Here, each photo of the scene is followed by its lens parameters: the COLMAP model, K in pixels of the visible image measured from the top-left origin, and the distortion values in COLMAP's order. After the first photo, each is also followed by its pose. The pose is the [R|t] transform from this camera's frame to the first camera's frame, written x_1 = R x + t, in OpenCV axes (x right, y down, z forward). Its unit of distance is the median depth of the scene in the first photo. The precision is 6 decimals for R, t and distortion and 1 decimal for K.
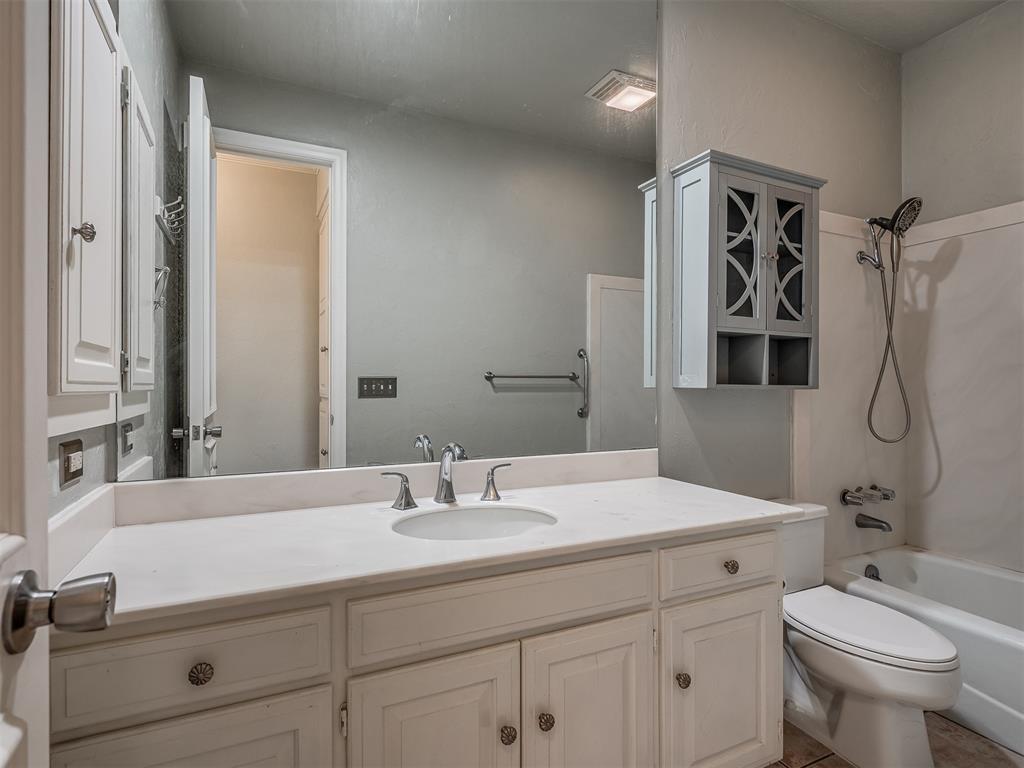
lens RADIAL K [[532.0, 0, 510.8], [0, 532.0, 387.9], [0, 0, 1]] dist [0.005900, -0.005176]
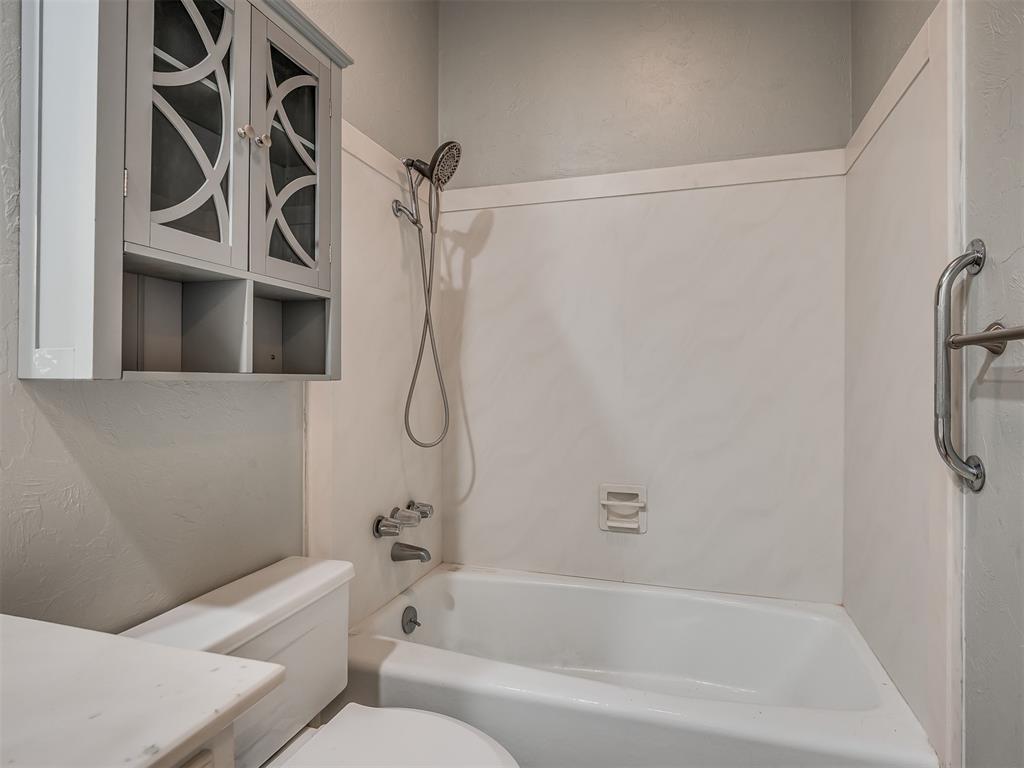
lens RADIAL K [[532.0, 0, 512.8], [0, 532.0, 379.3], [0, 0, 1]] dist [0.005900, -0.005176]
pose [[0.698515, -0.002043, 0.715592, 0.242361], [-0.000133, 0.999996, 0.002985, -0.000971], [-0.715595, -0.002180, 0.698512, 0.371784]]
